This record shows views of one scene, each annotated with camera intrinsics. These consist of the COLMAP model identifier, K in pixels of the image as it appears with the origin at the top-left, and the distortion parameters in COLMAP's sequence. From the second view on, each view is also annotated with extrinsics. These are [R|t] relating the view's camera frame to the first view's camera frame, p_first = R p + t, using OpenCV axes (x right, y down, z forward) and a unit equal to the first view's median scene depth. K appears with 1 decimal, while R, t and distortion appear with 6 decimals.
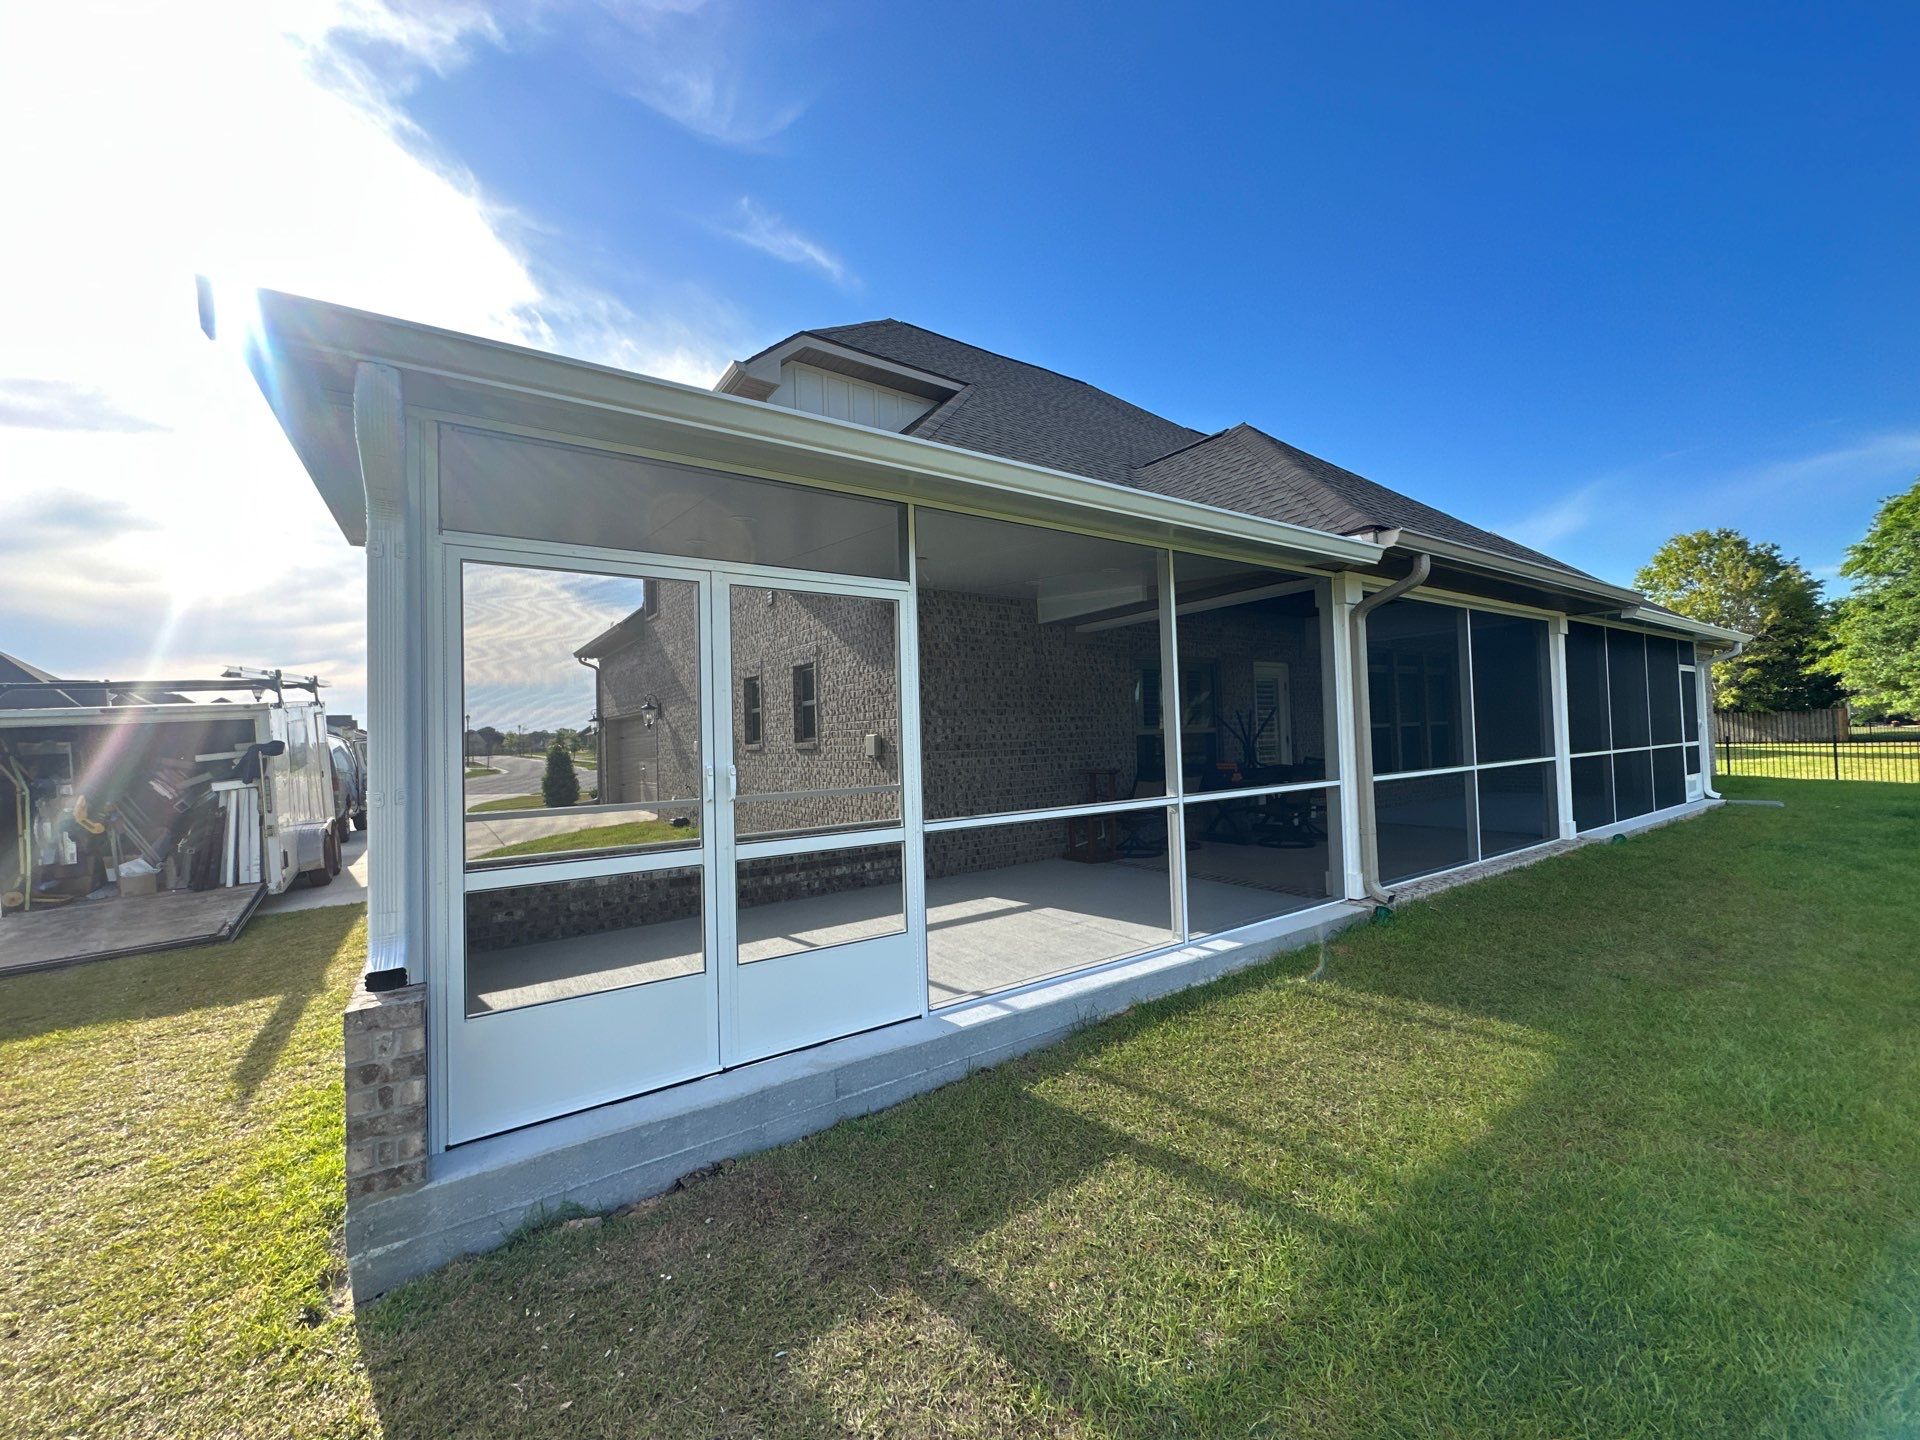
lens RADIAL K [[766.9, 0, 965.4], [0, 766.9, 718.8], [0, 0, 1]] dist [-0.002167, -0.000202]
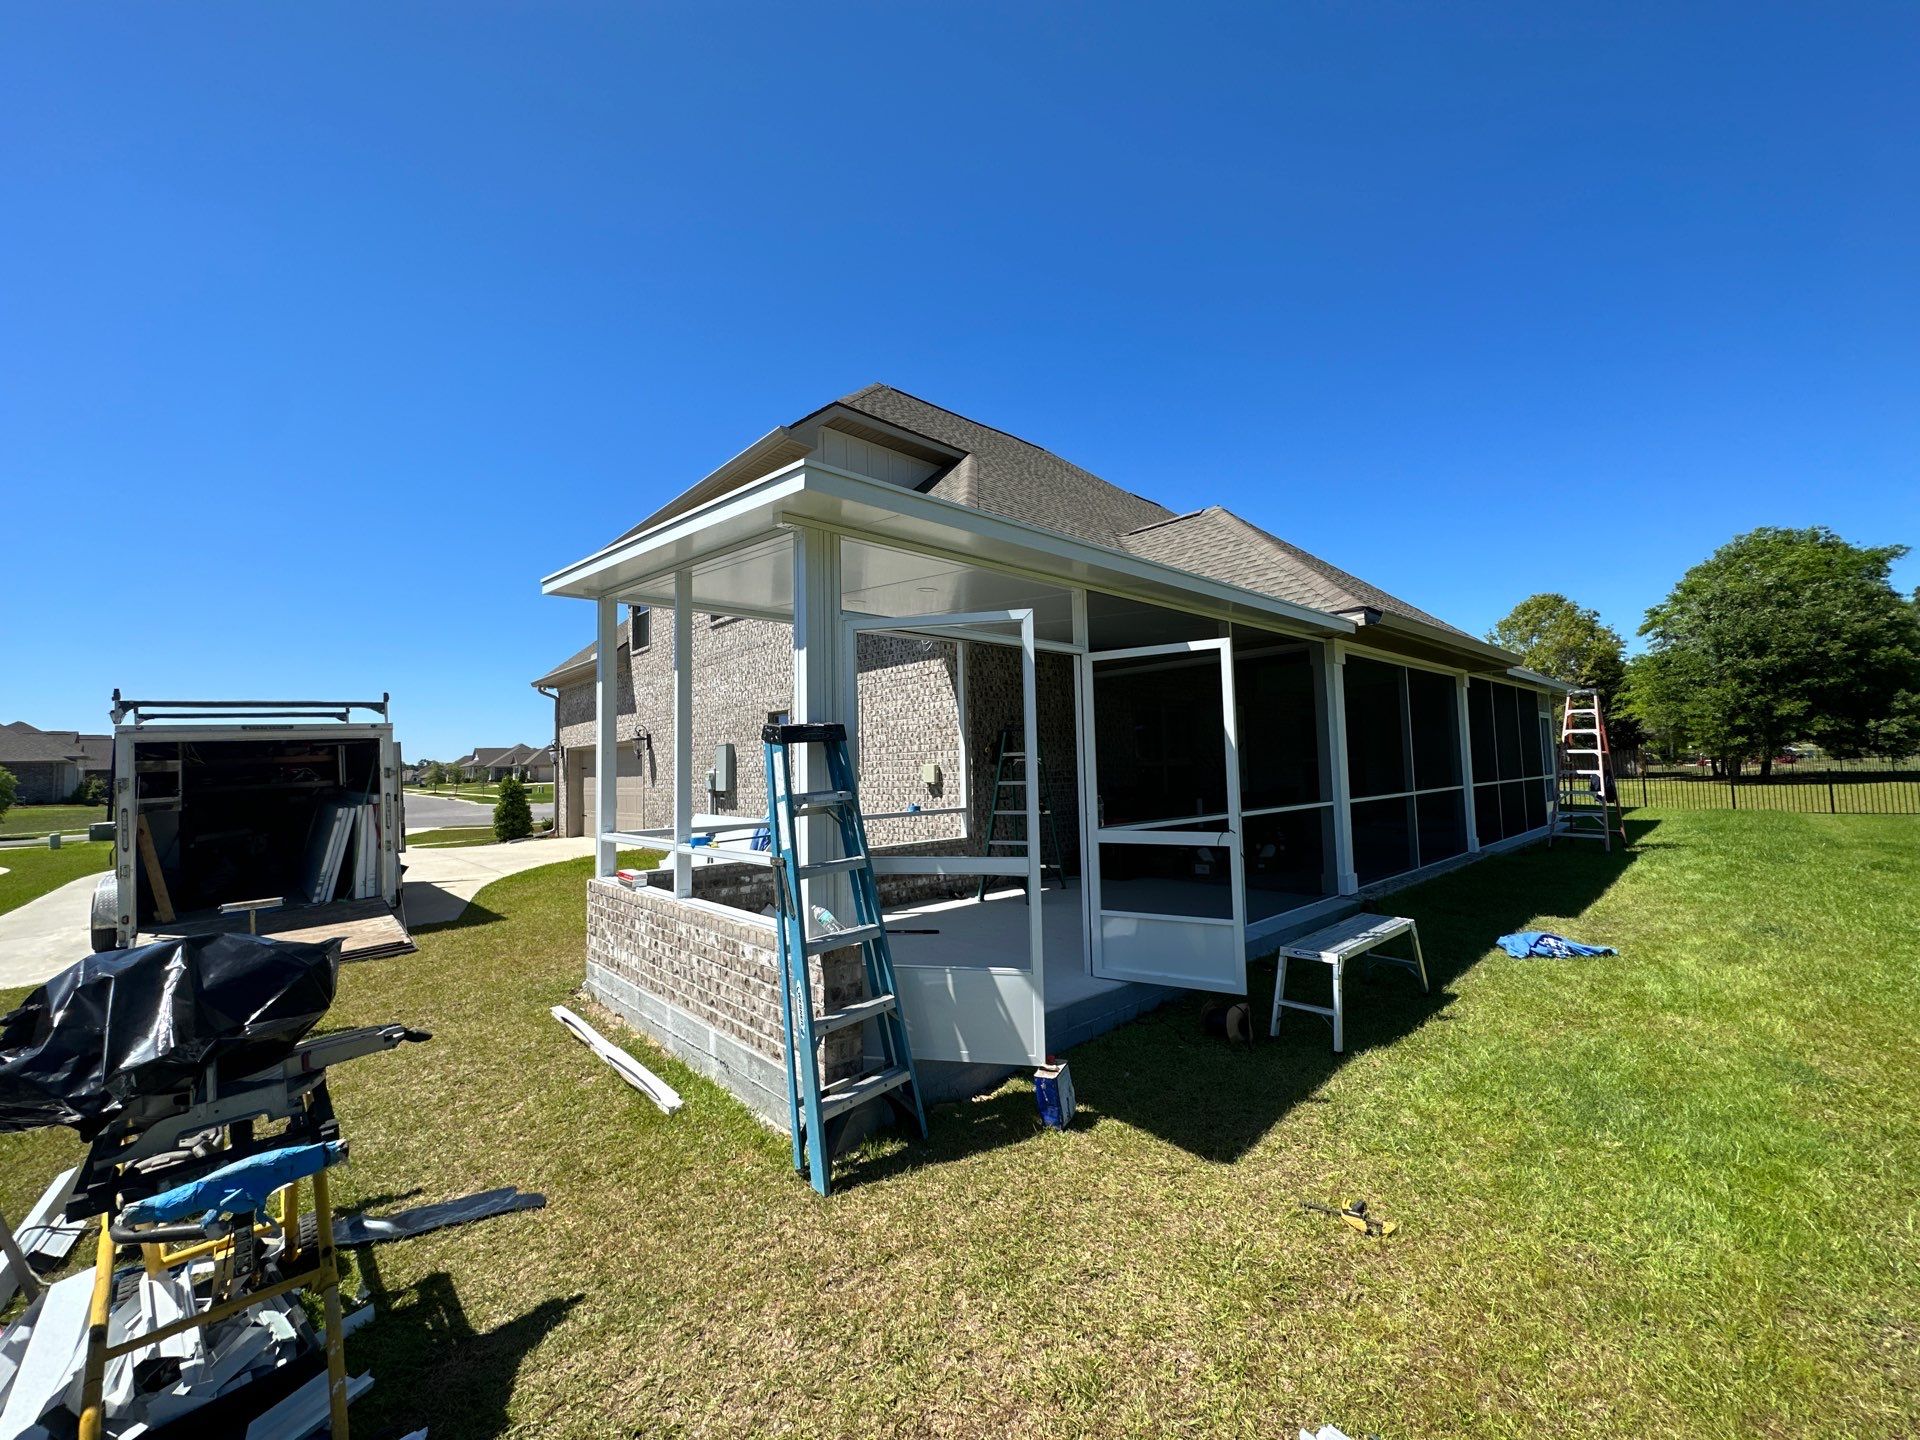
lens RADIAL K [[766.9, 0, 966.1], [0, 766.9, 722.9], [0, 0, 1]] dist [-0.002167, -0.000202]
pose [[0.990839, 0.013486, 0.134375, -0.222241], [-0.008236, 0.999184, -0.039544, 0.003686], [-0.134799, 0.038075, 0.990141, -0.141854]]
